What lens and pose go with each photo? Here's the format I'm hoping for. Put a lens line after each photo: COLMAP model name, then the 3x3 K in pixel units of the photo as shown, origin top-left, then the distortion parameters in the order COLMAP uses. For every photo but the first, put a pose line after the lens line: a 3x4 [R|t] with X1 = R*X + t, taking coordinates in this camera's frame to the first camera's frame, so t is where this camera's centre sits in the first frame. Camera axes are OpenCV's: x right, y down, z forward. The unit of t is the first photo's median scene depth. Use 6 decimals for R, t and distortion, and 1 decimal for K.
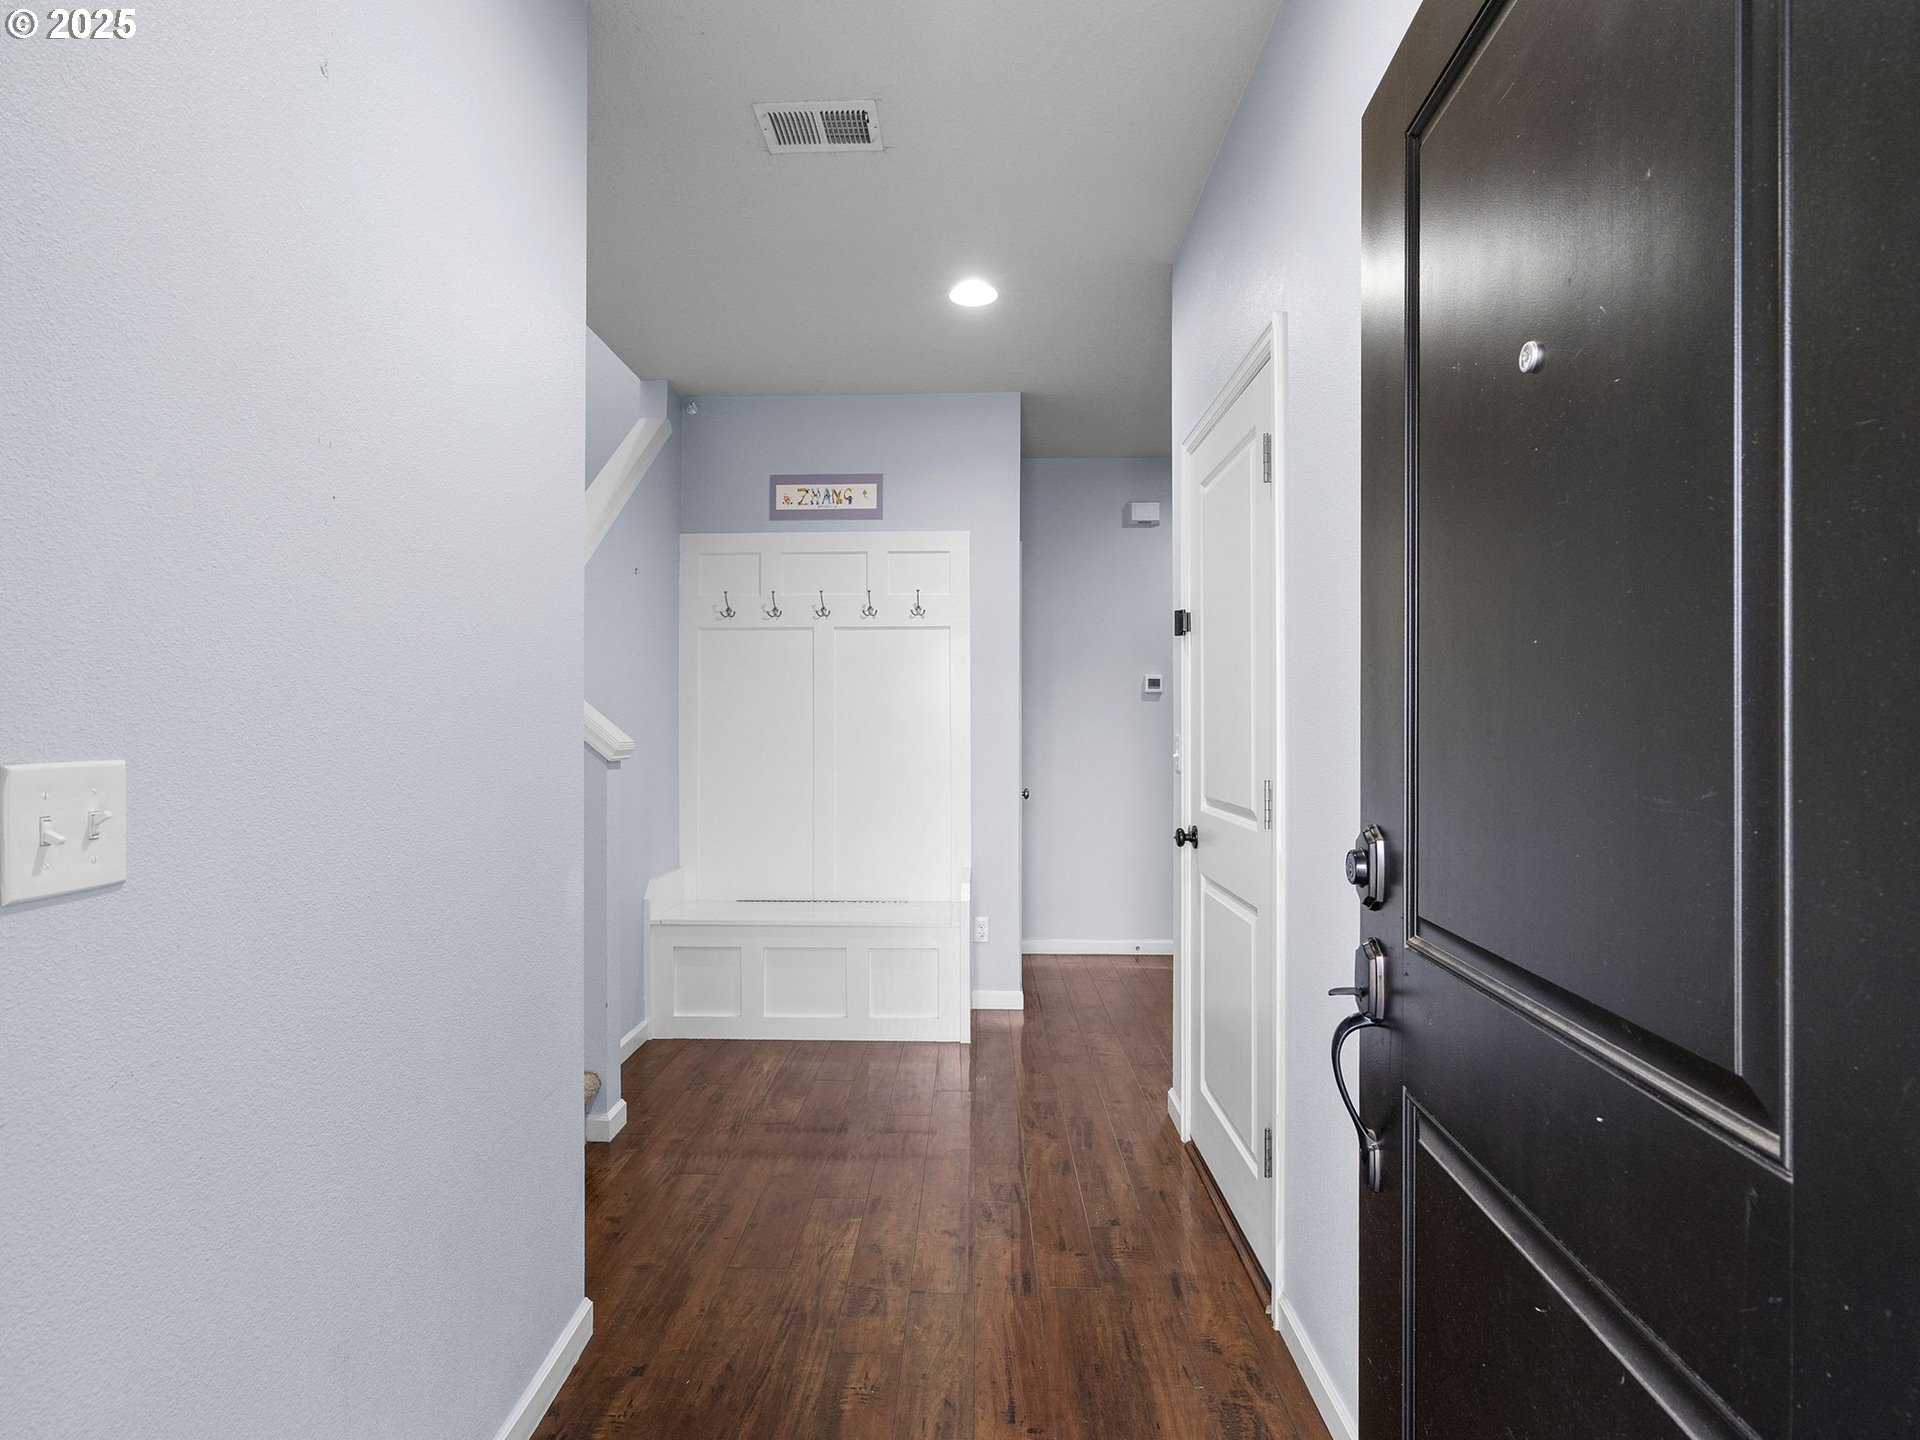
lens RADIAL K [[1007.4, 0, 954.3], [0, 1007.4, 721.4], [0, 0, 1]] dist [0.002658, 0.001069]
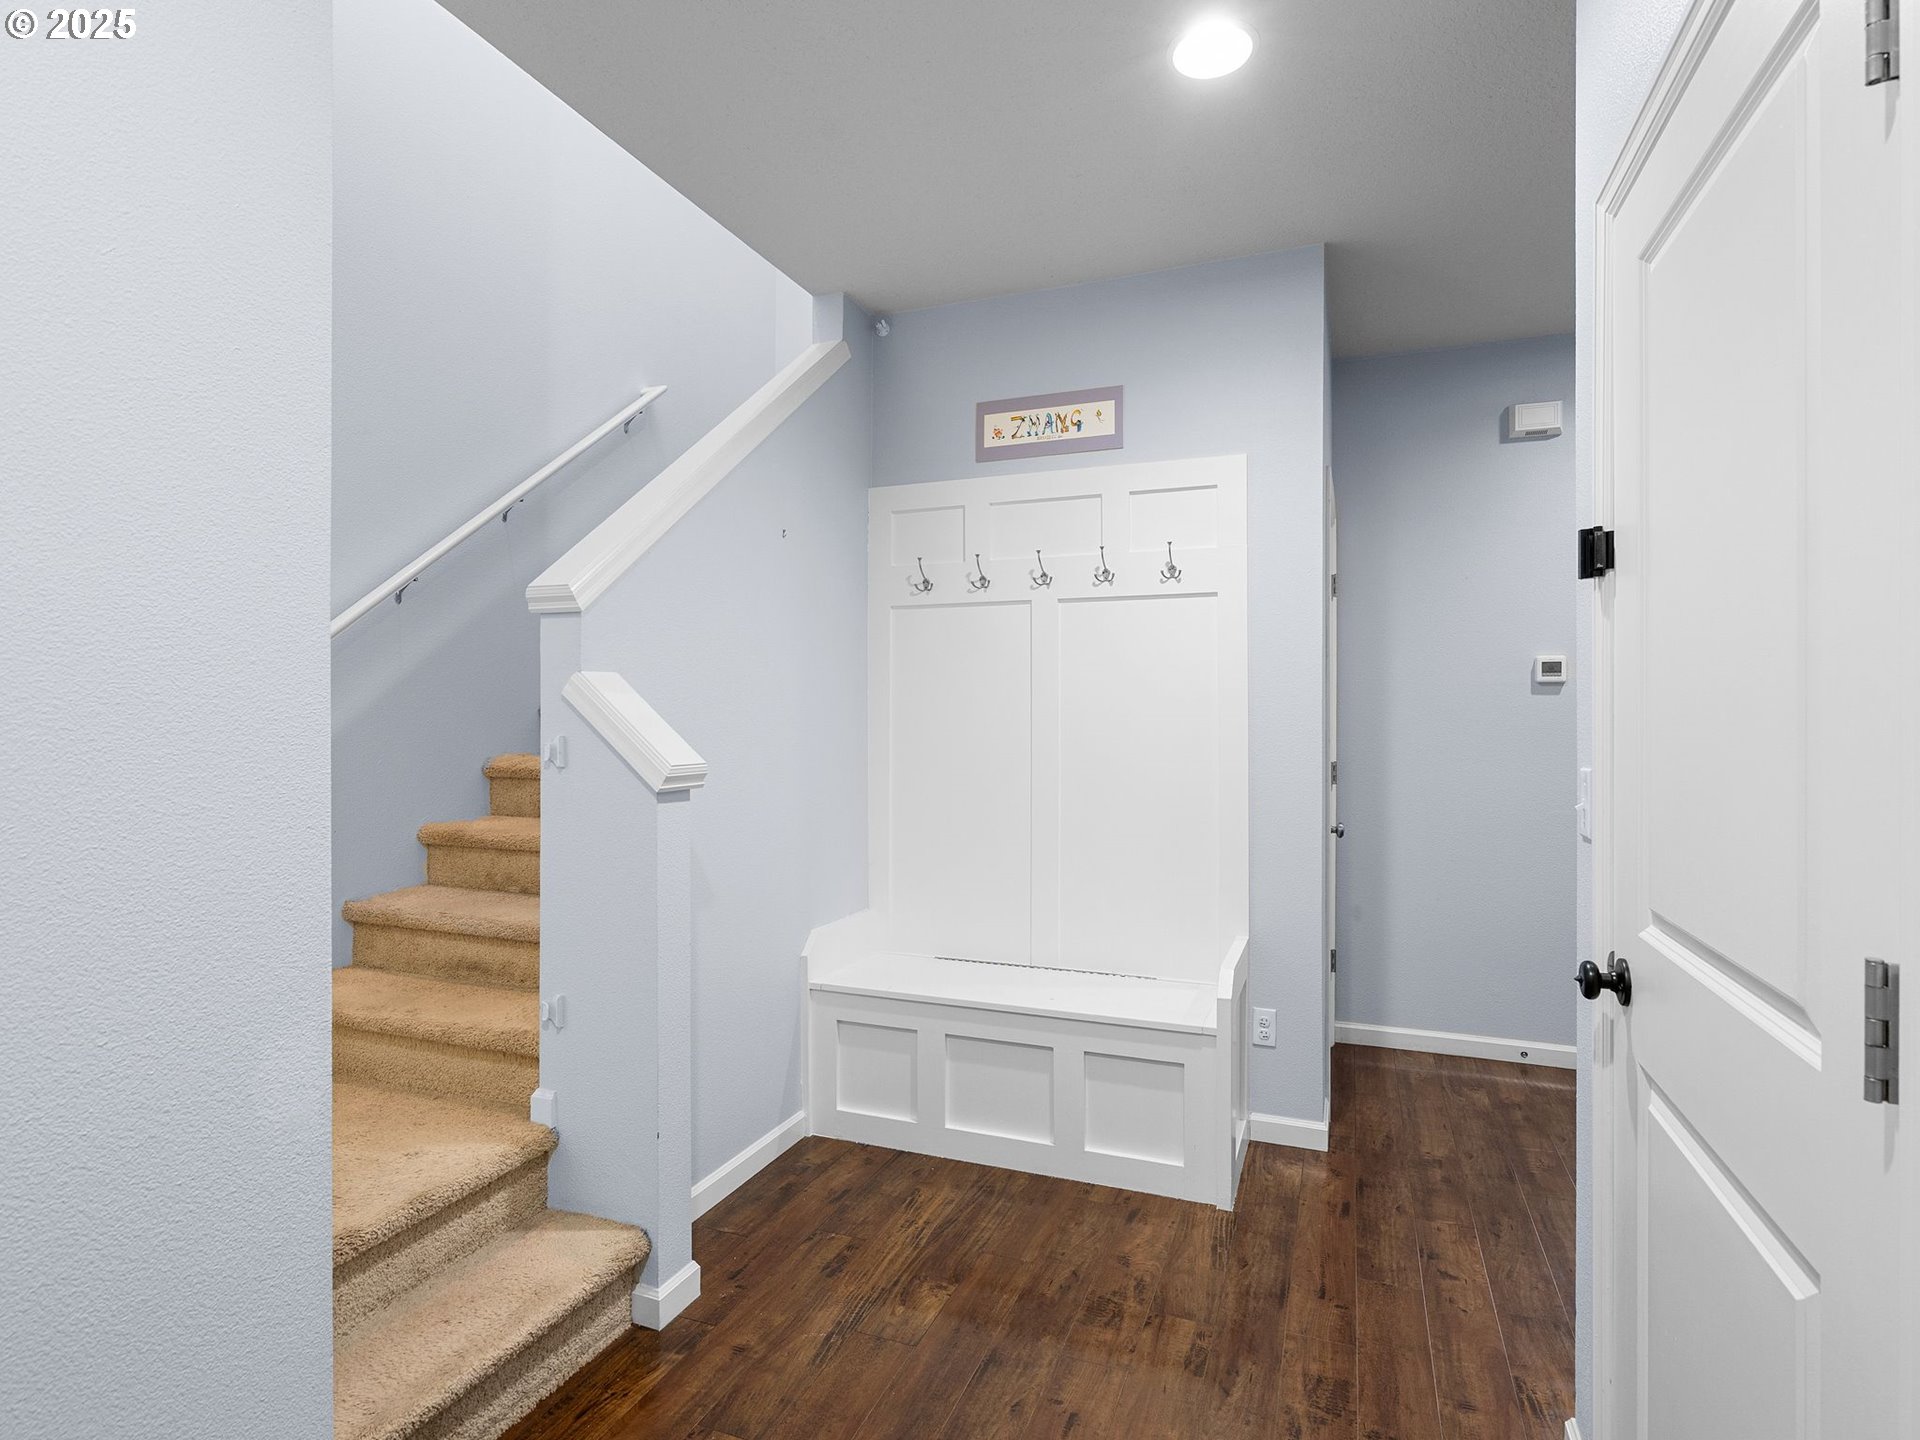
lens RADIAL K [[1007.4, 0, 966.0], [0, 1007.4, 710.5], [0, 0, 1]] dist [0.002658, 0.001069]
pose [[0.942835, 0.000865, -0.333258, 0.064610], [-0.000262, 0.999998, 0.001855, -0.012665], [0.333259, -0.001662, 0.942834, 0.276988]]
